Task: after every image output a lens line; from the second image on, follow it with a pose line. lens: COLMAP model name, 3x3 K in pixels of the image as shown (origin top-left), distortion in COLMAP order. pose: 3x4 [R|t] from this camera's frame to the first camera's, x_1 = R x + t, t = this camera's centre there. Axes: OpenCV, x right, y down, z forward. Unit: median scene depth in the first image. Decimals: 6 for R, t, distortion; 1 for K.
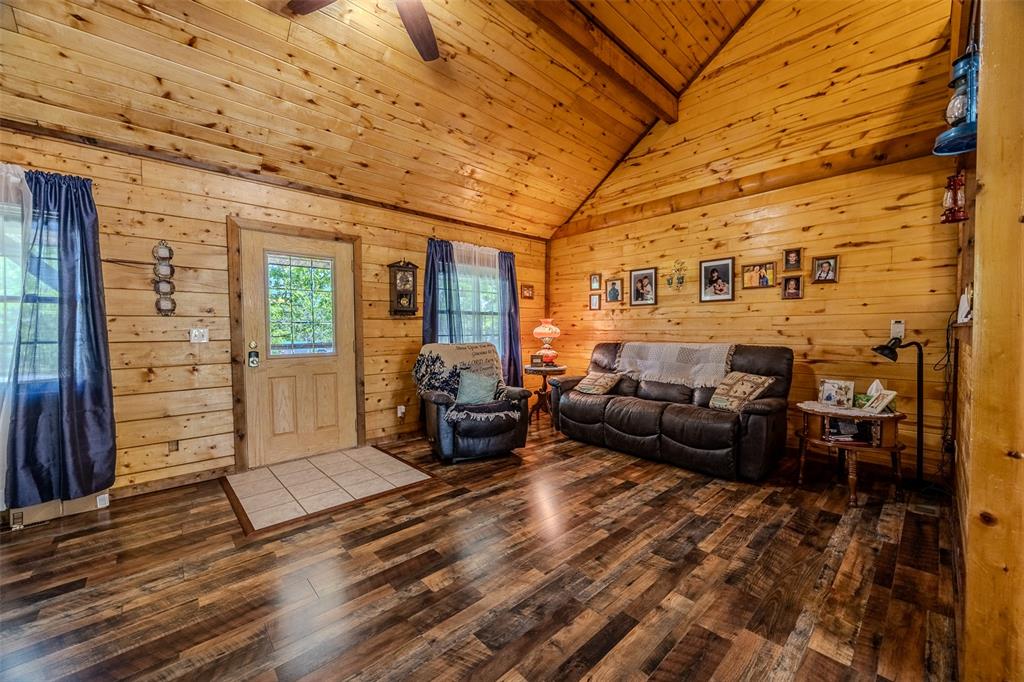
lens RADIAL K [[390.4, 0, 512.8], [0, 390.4, 341.2], [0, 0, 1]] dist [-0.004394, -0.000215]
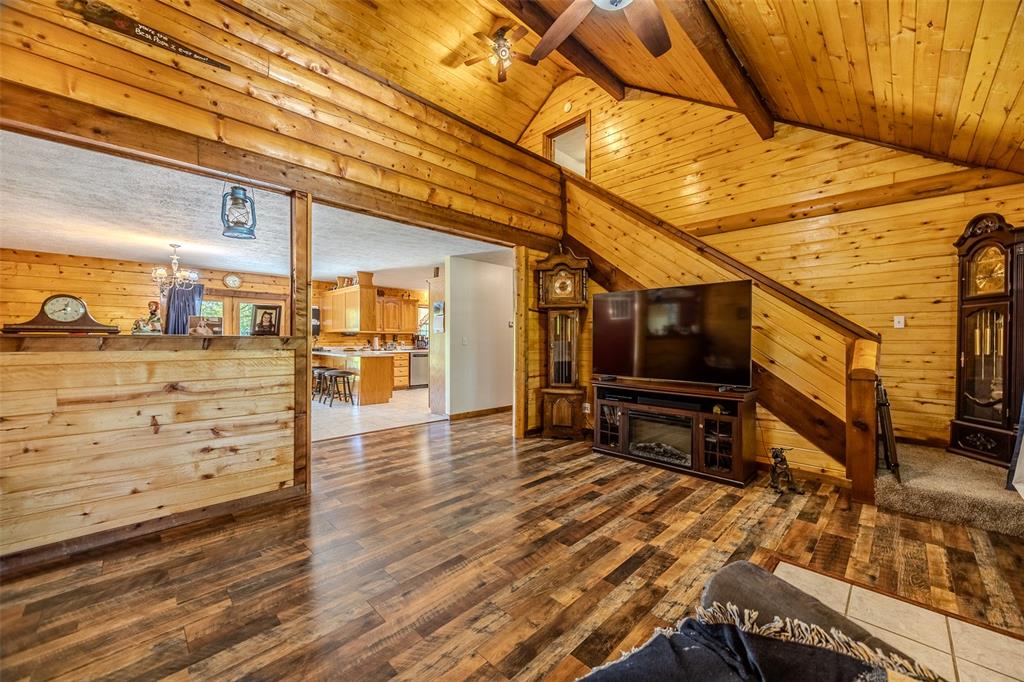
lens RADIAL K [[389.5, 0, 519.7], [0, 389.5, 339.1], [0, 0, 1]] dist [-0.003394, -0.000297]
pose [[-0.998465, 0.004429, -0.055213, -0.009892], [0.003002, 0.999660, 0.025891, -0.040186], [0.055309, 0.025686, -0.998139, 1.429989]]
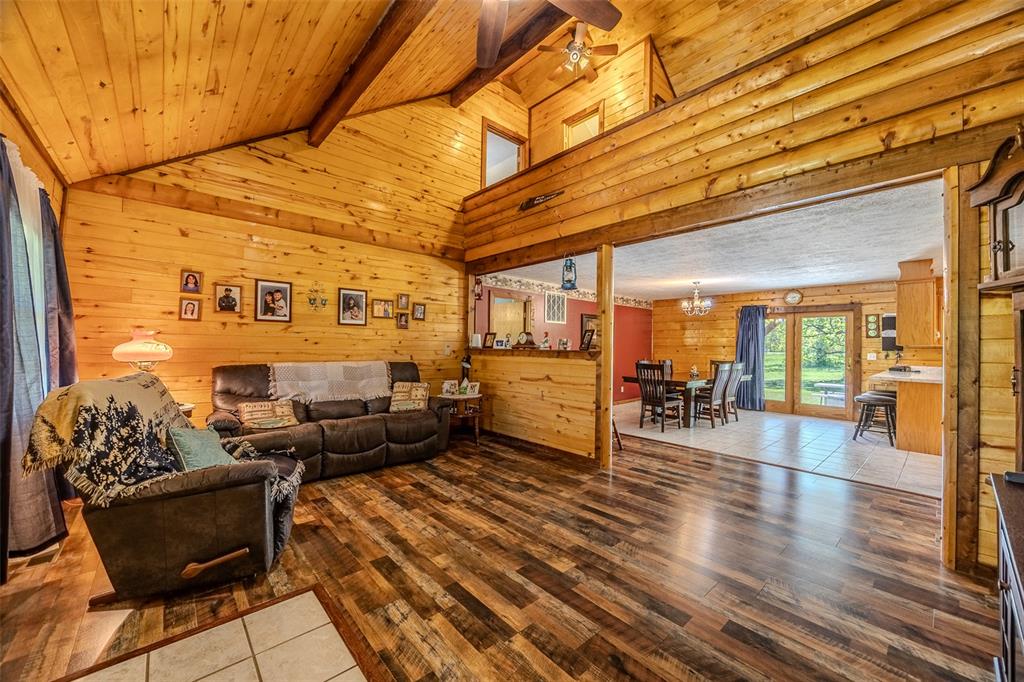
lens RADIAL K [[390.4, 0, 512.8], [0, 390.4, 341.2], [0, 0, 1]] dist [-0.004394, -0.000215]
pose [[0.008770, 0.020747, 0.999746, -0.869874], [0.012655, 0.999702, -0.020858, -0.032664], [-0.999881, 0.012835, 0.008505, 0.697409]]
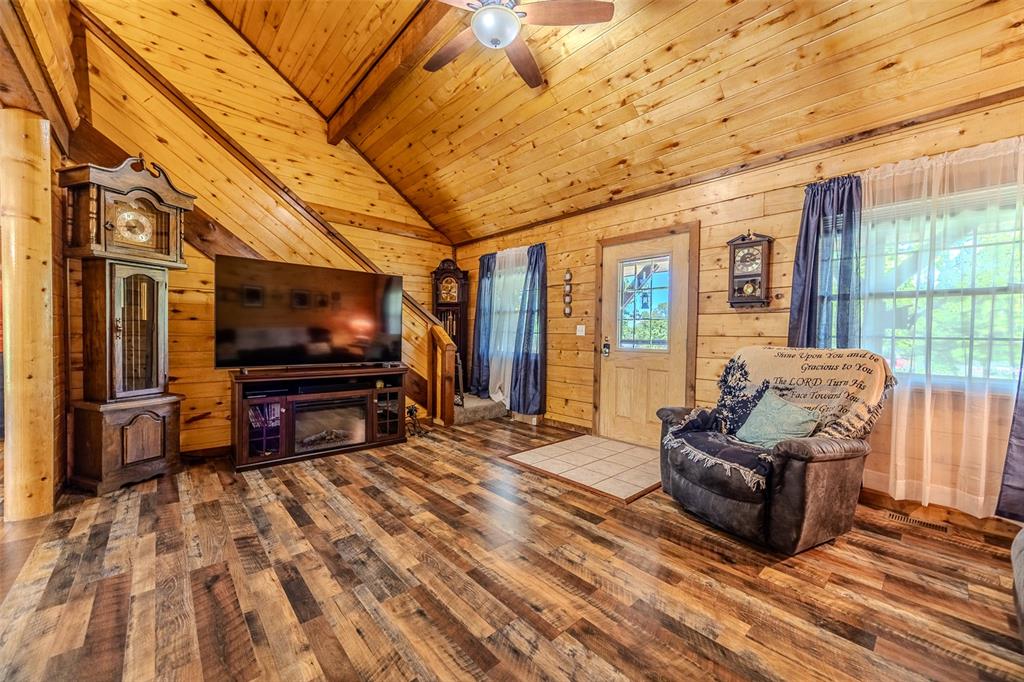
lens RADIAL K [[390.4, 0, 512.8], [0, 390.4, 341.2], [0, 0, 1]] dist [-0.004394, -0.000215]
pose [[-0.002396, 0.026968, -0.999633, 0.652471], [-0.043011, 0.998708, 0.027046, -0.003647], [0.999072, 0.043060, -0.001233, 0.778792]]
